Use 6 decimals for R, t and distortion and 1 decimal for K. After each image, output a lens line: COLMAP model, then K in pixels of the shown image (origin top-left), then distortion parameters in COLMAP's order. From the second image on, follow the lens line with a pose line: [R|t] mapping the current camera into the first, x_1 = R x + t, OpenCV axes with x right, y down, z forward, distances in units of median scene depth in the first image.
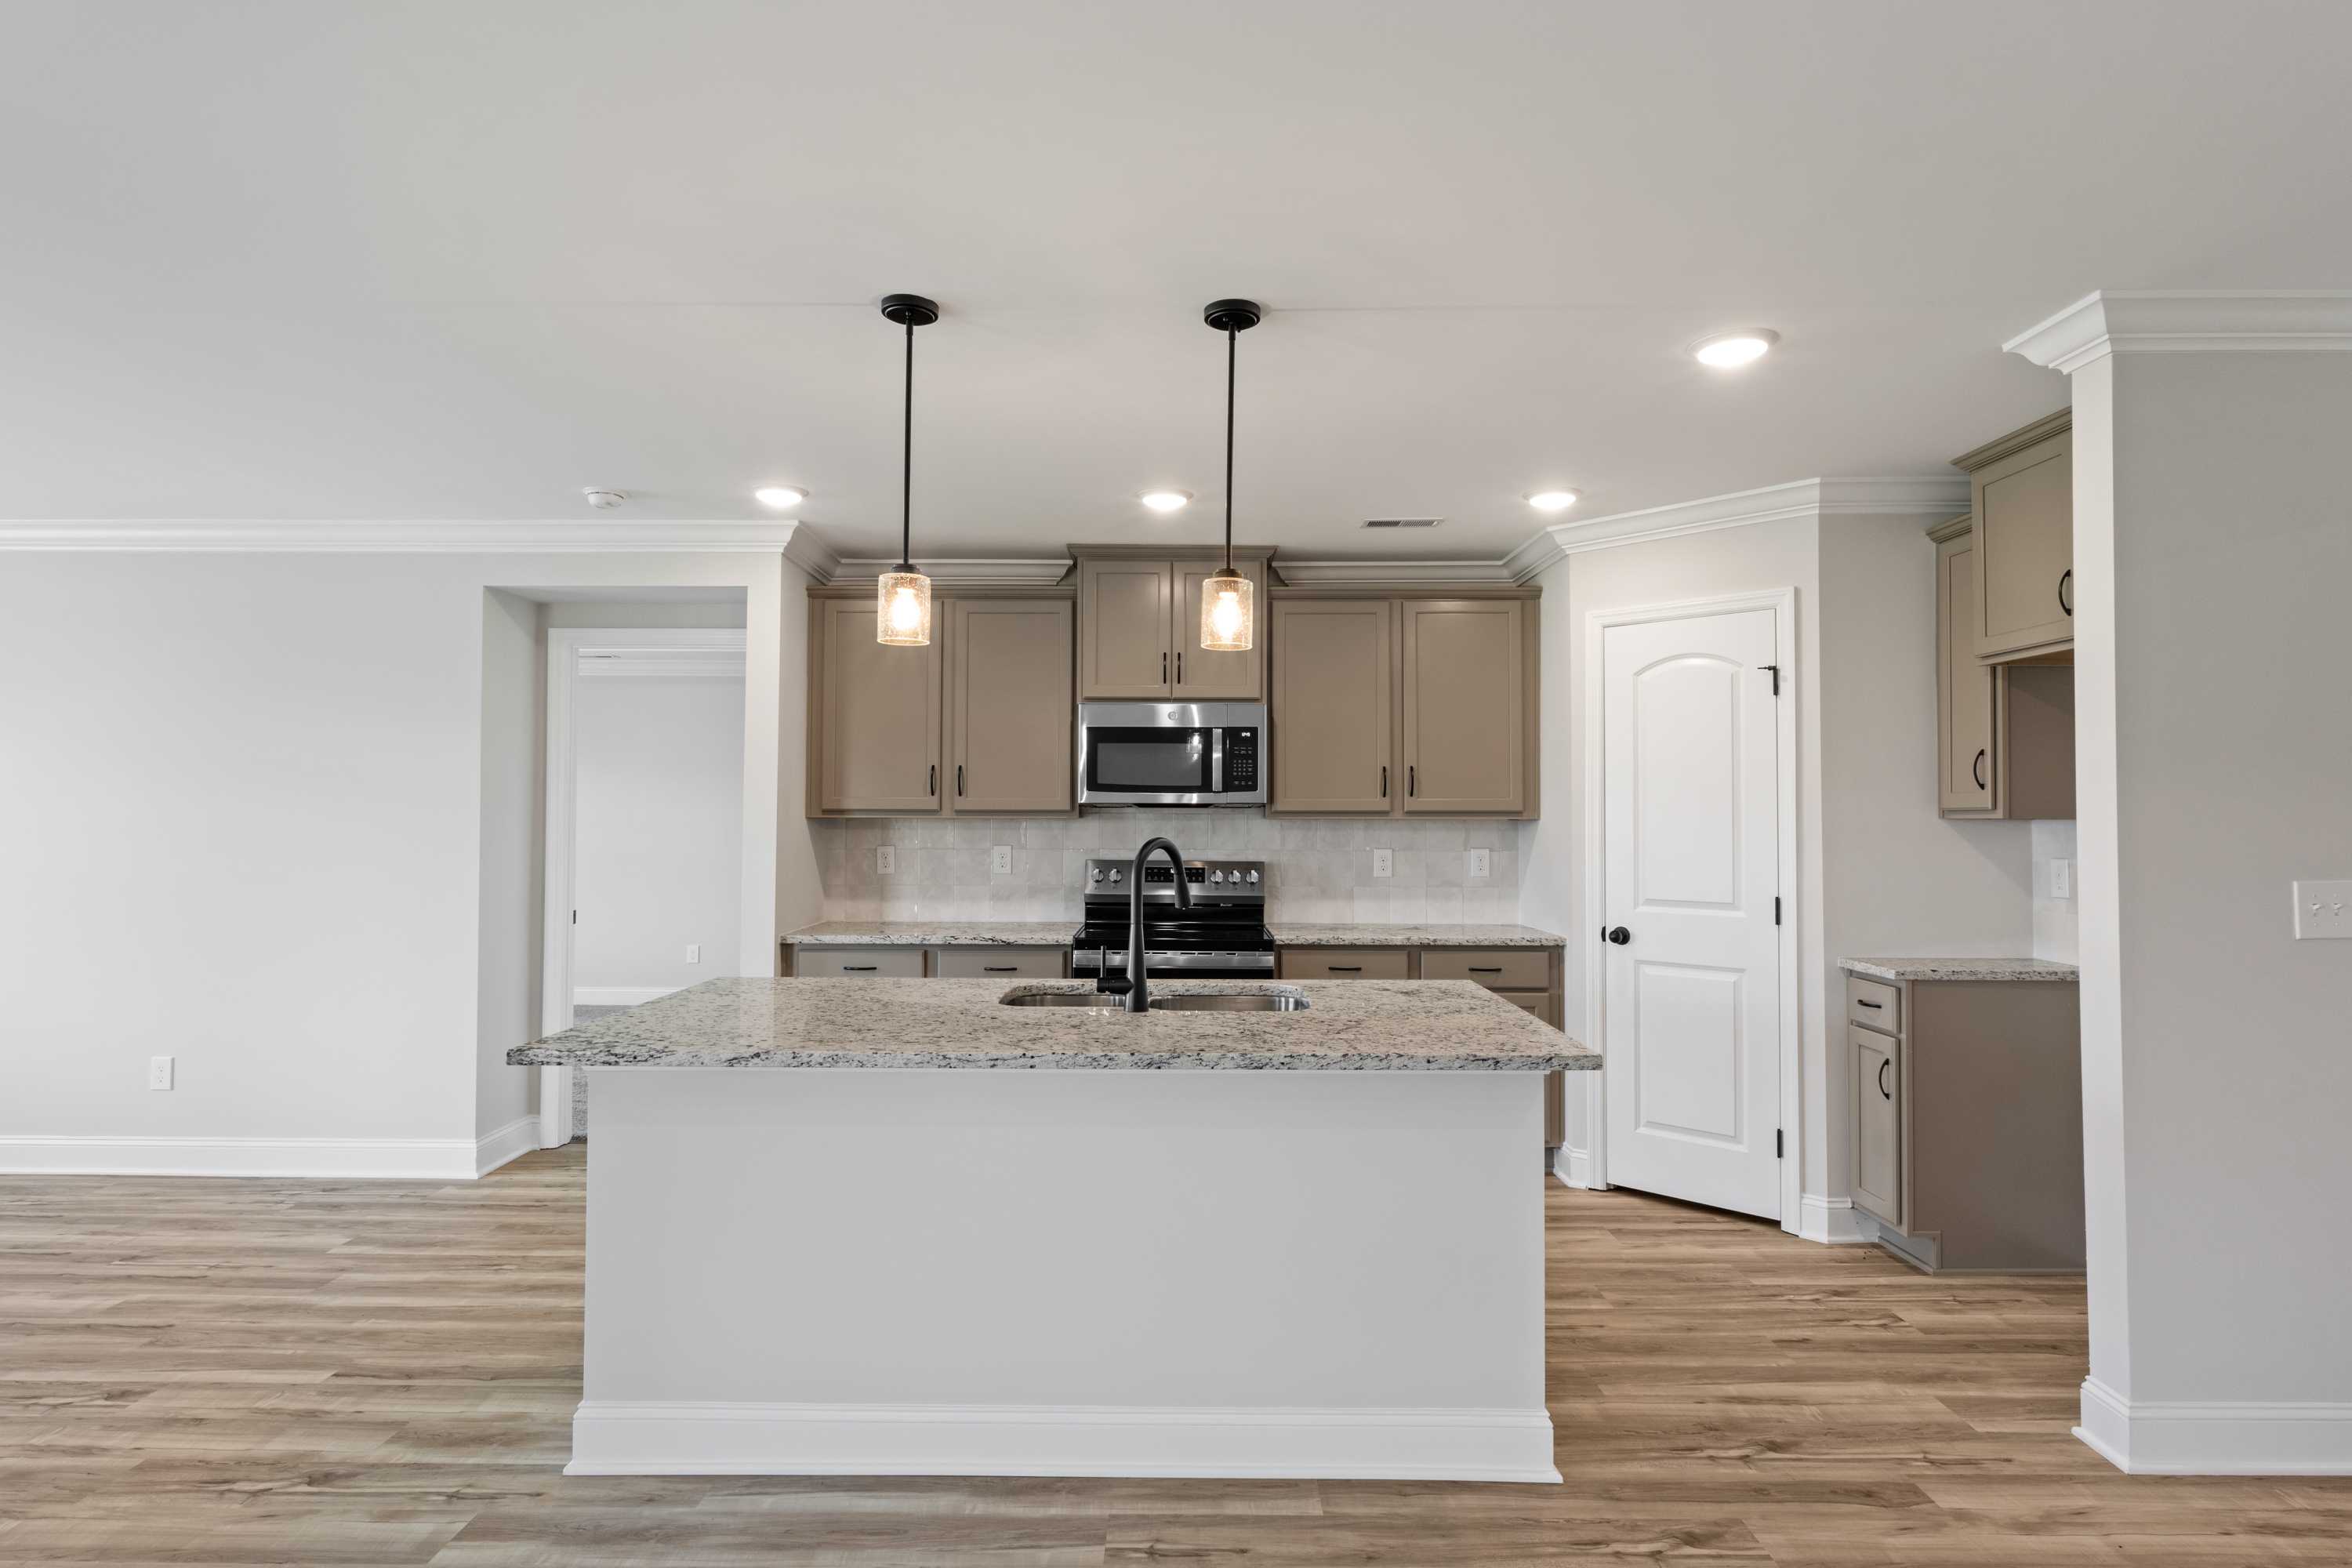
lens RADIAL K [[1275.7, 0, 1175.1], [0, 1275.7, 781.7], [0, 0, 1]] dist [-0.000662, 0.000144]
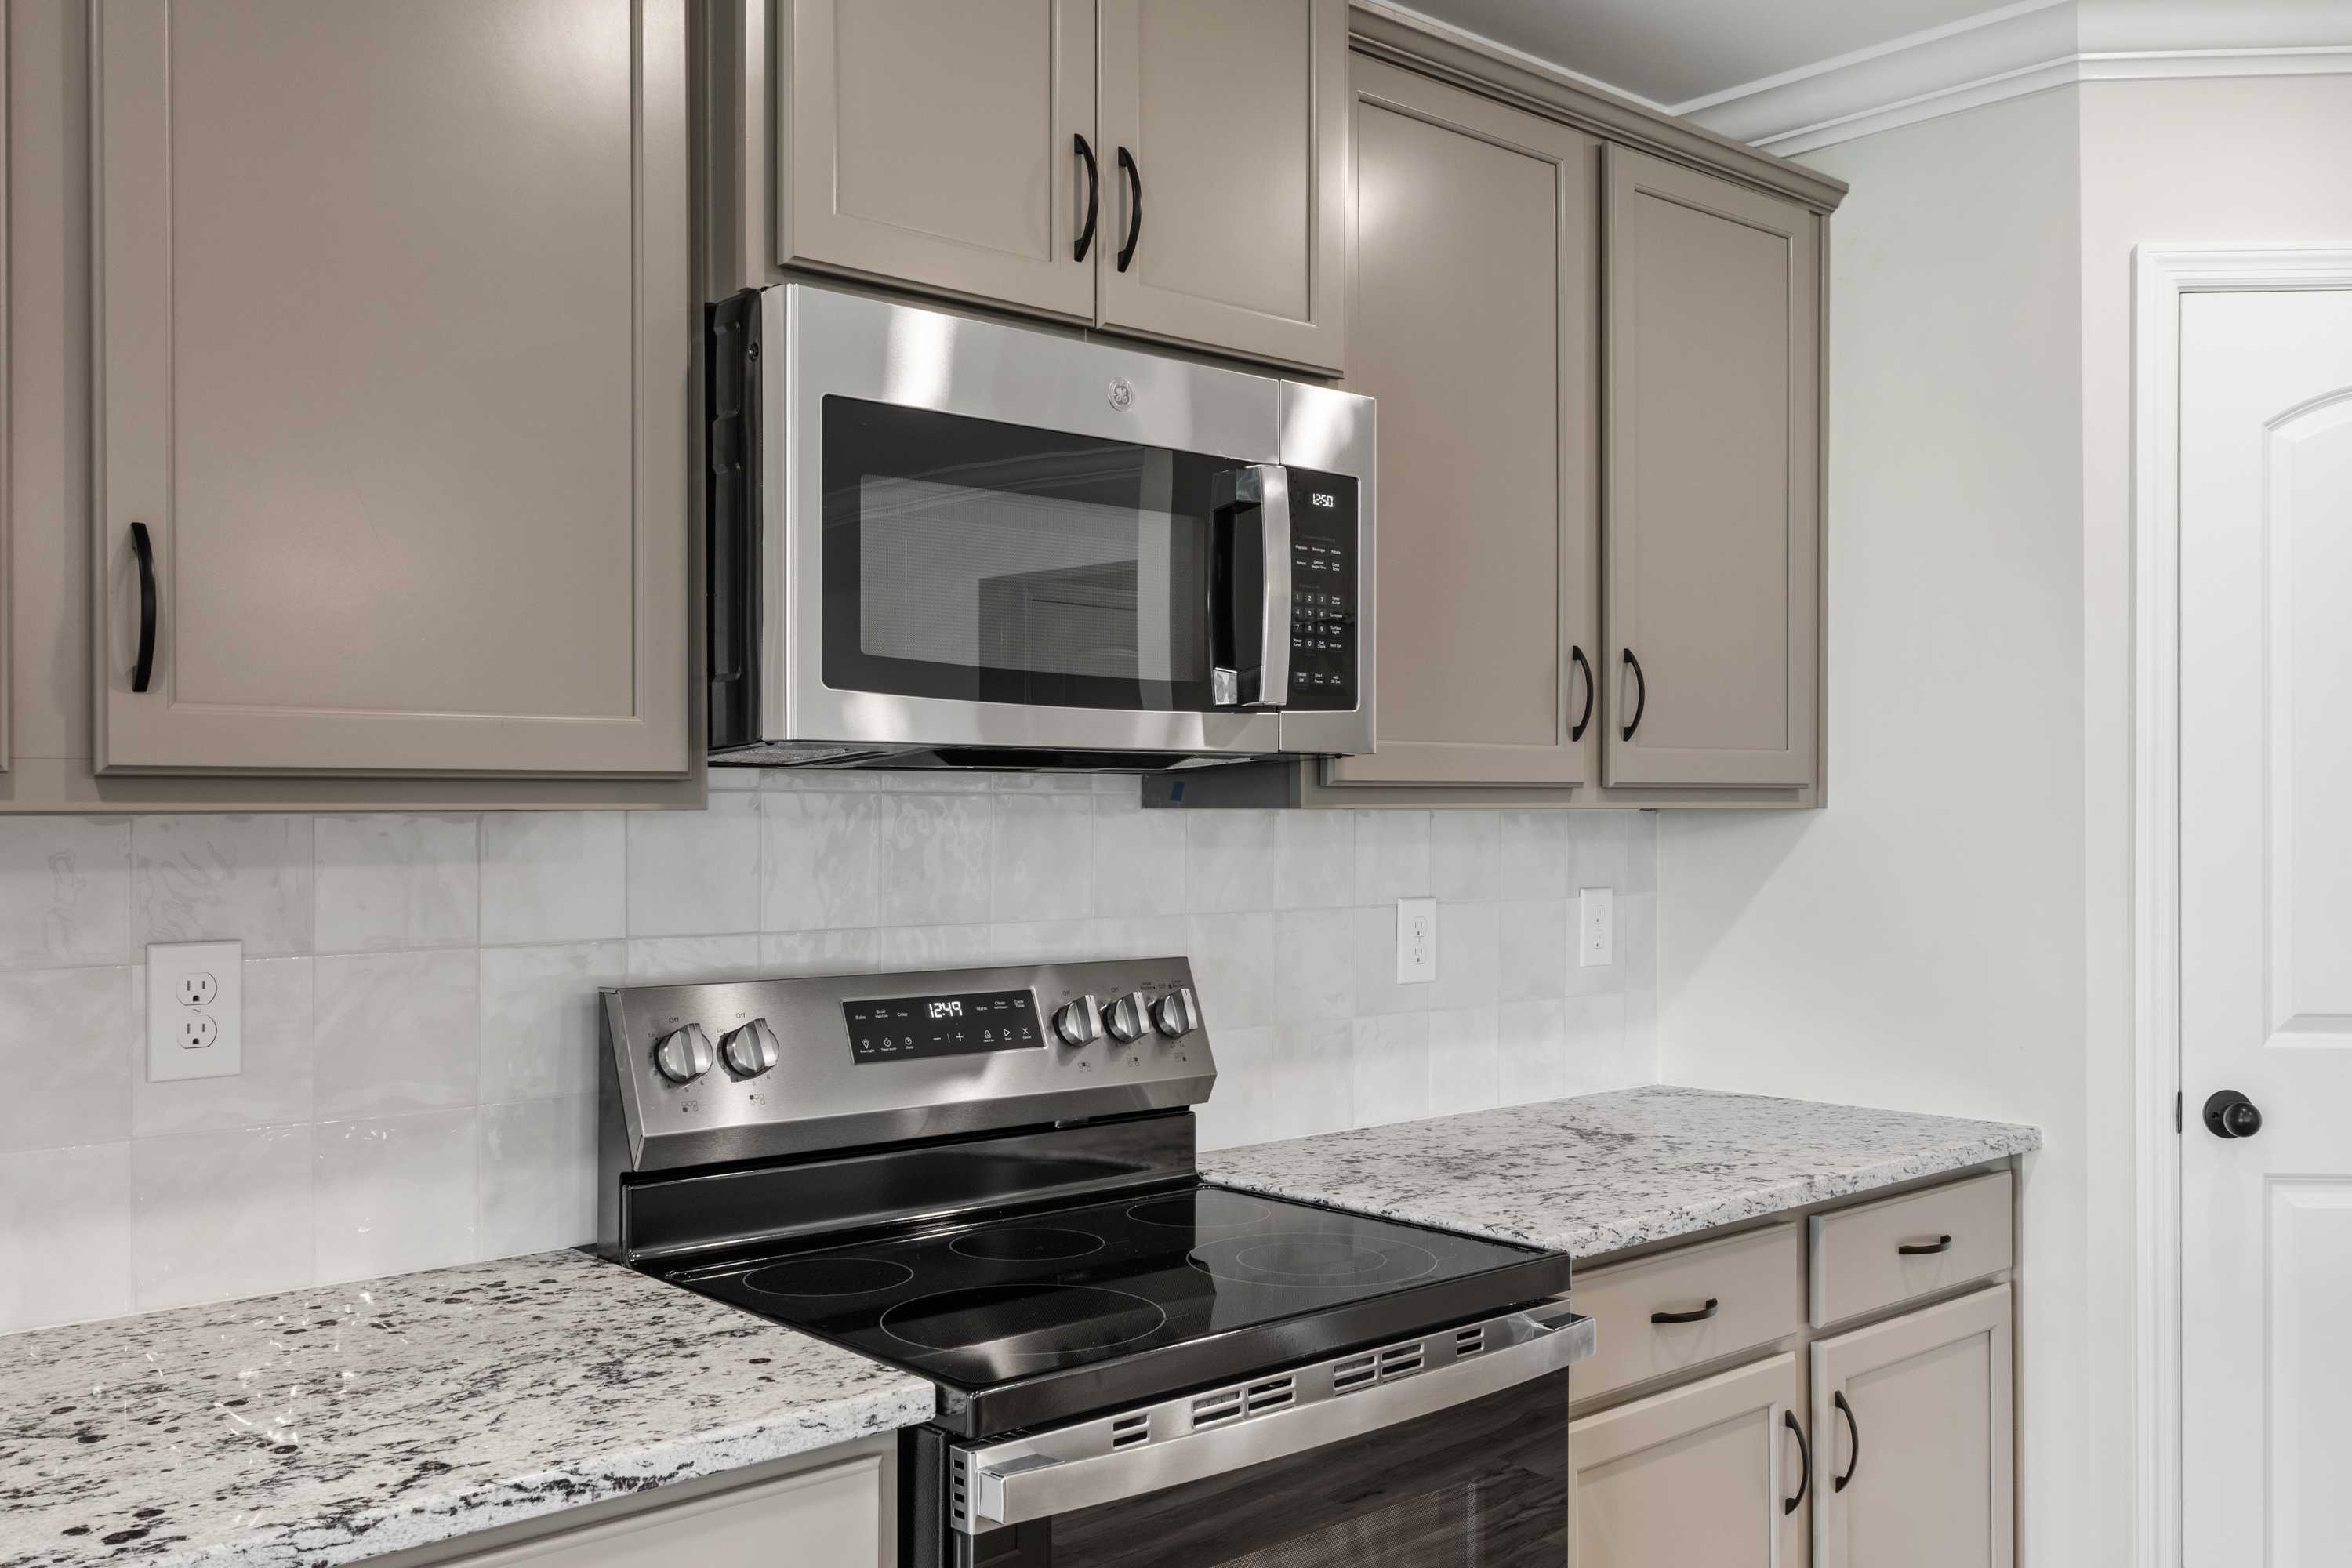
lens RADIAL K [[2002.4, 0, 1179.9], [0, 2002.4, 797.5], [0, 0, 1]] dist [-0.012727, -0.001694]
pose [[0.750100, 0.000096, 0.661324, -0.291091], [-0.013591, 0.999791, 0.015270, 0.023568], [-0.661184, -0.020442, 0.749945, 0.812216]]
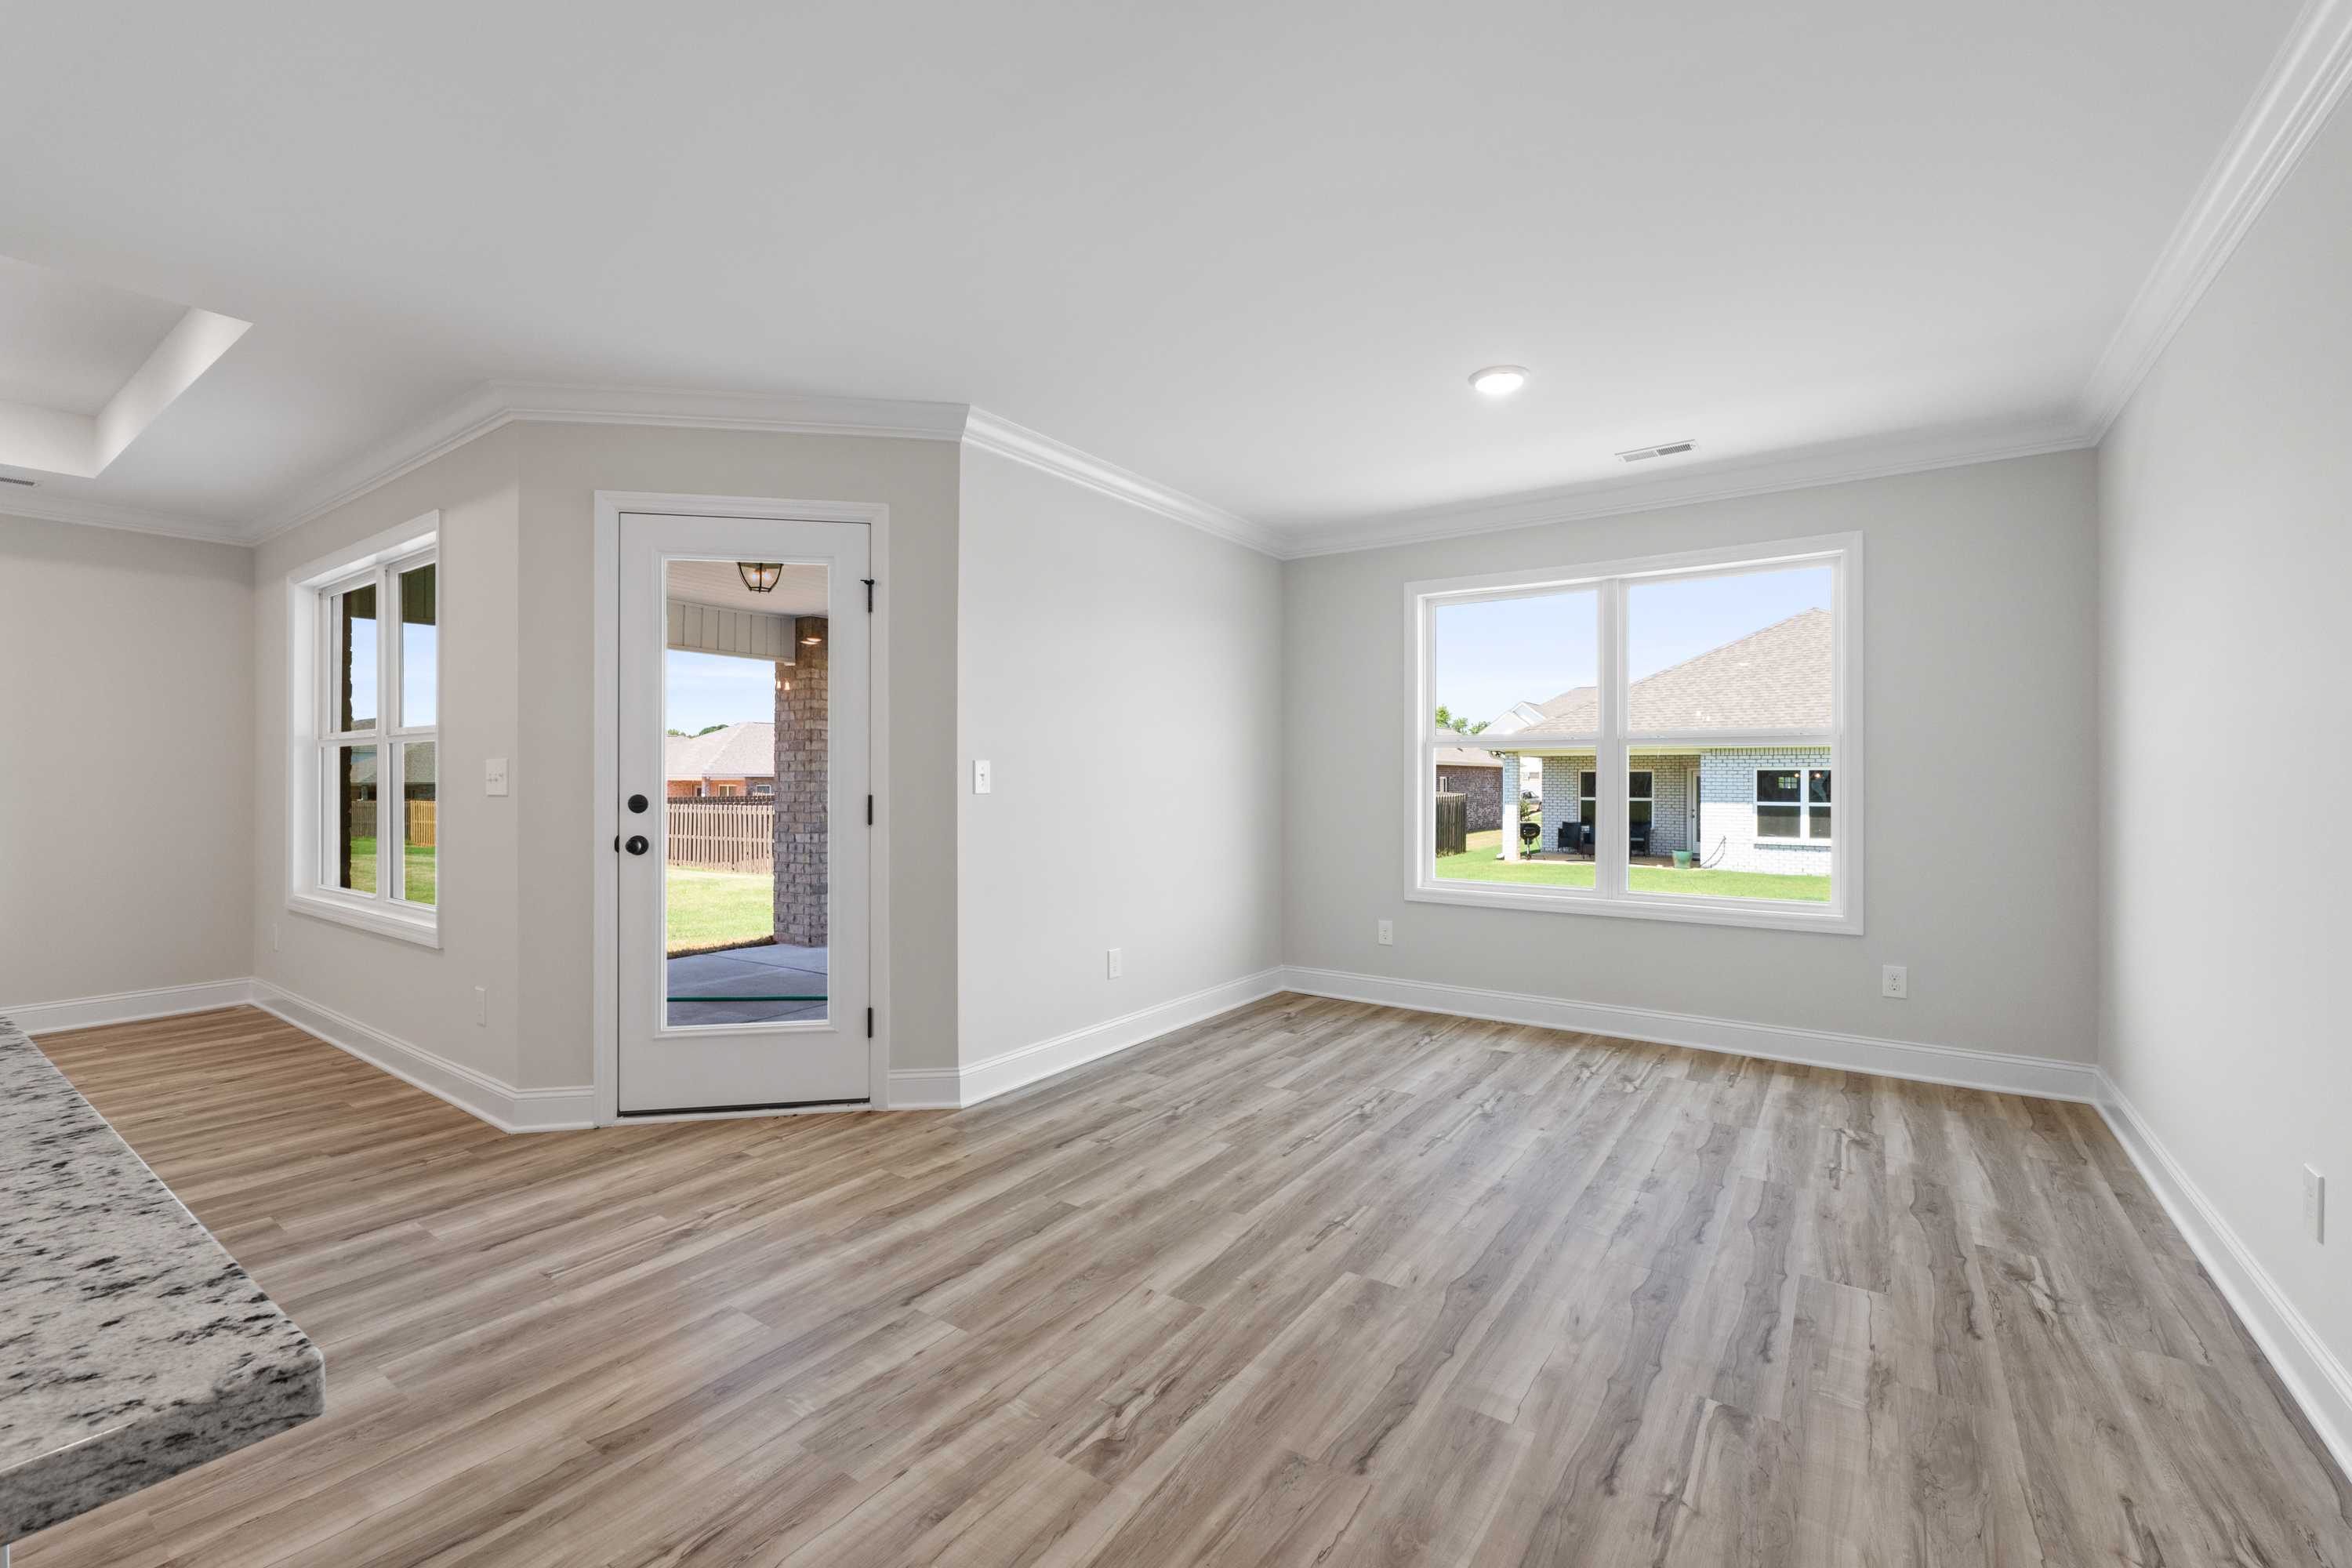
lens RADIAL K [[980.5, 0, 1180.2], [0, 980.5, 779.9], [0, 0, 1]] dist [-0.009158, -0.000701]
pose [[-0.563357, -0.005745, -0.826193, -0.255597], [0.019859, 0.999593, -0.020492, 0.068703], [0.825975, -0.027951, -0.563014, 0.931668]]
